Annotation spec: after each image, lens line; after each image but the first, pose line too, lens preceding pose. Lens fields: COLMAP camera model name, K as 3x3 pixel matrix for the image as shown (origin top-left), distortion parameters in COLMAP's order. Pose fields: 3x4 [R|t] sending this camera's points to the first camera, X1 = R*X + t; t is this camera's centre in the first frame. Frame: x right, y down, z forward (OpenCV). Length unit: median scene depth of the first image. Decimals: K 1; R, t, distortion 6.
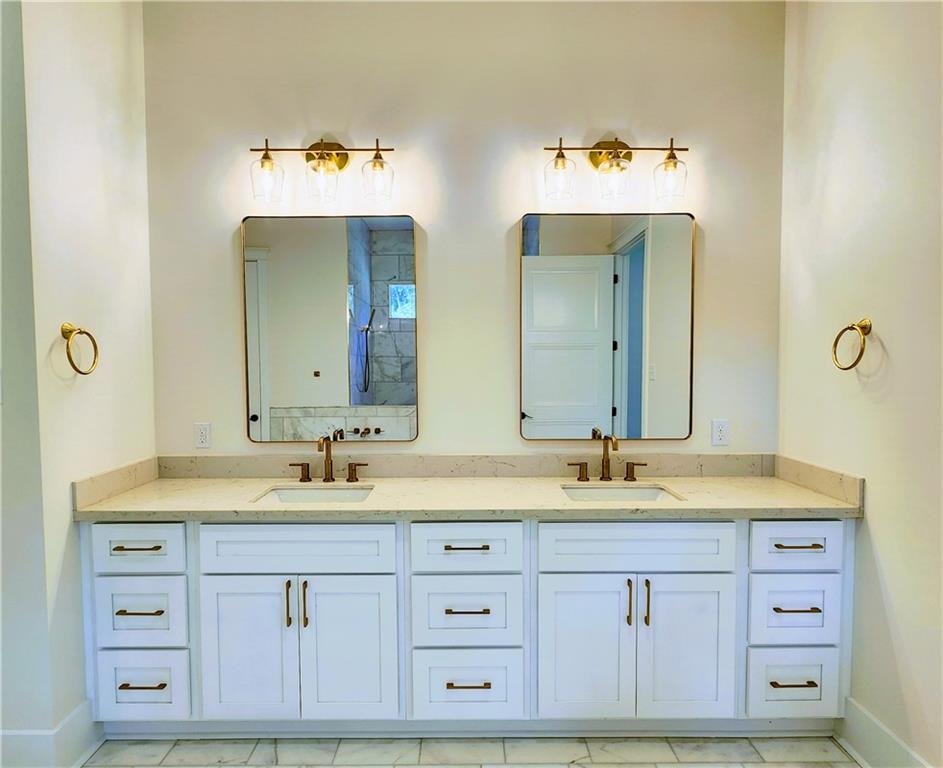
lens RADIAL K [[569.2, 0, 470.7], [0, 569.2, 391.5], [0, 0, 1]] dist [-0.004372, 0.001733]
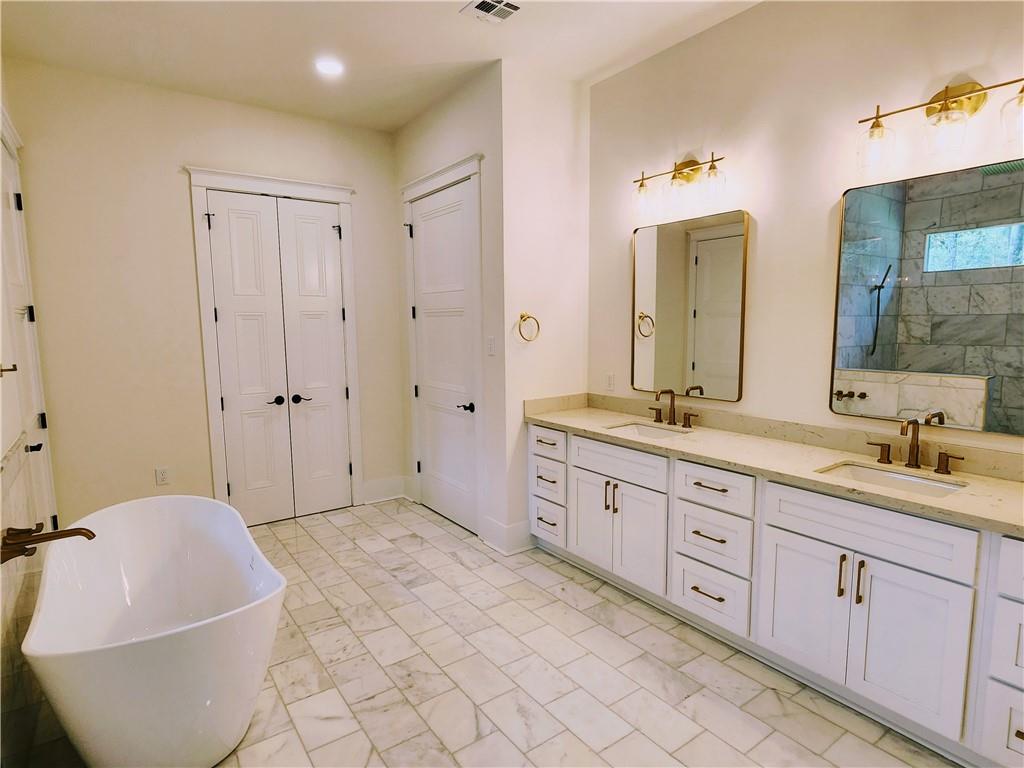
lens RADIAL K [[567.0, 0, 512.0], [0, 567.0, 384.0], [0, 0, 1]] dist [-0.002745, 0.000419]
pose [[0.581245, 0.090284, -0.808704, 0.614371], [-0.029715, 0.995518, 0.089783, -0.045323], [0.813186, -0.028155, 0.581323, -0.072042]]
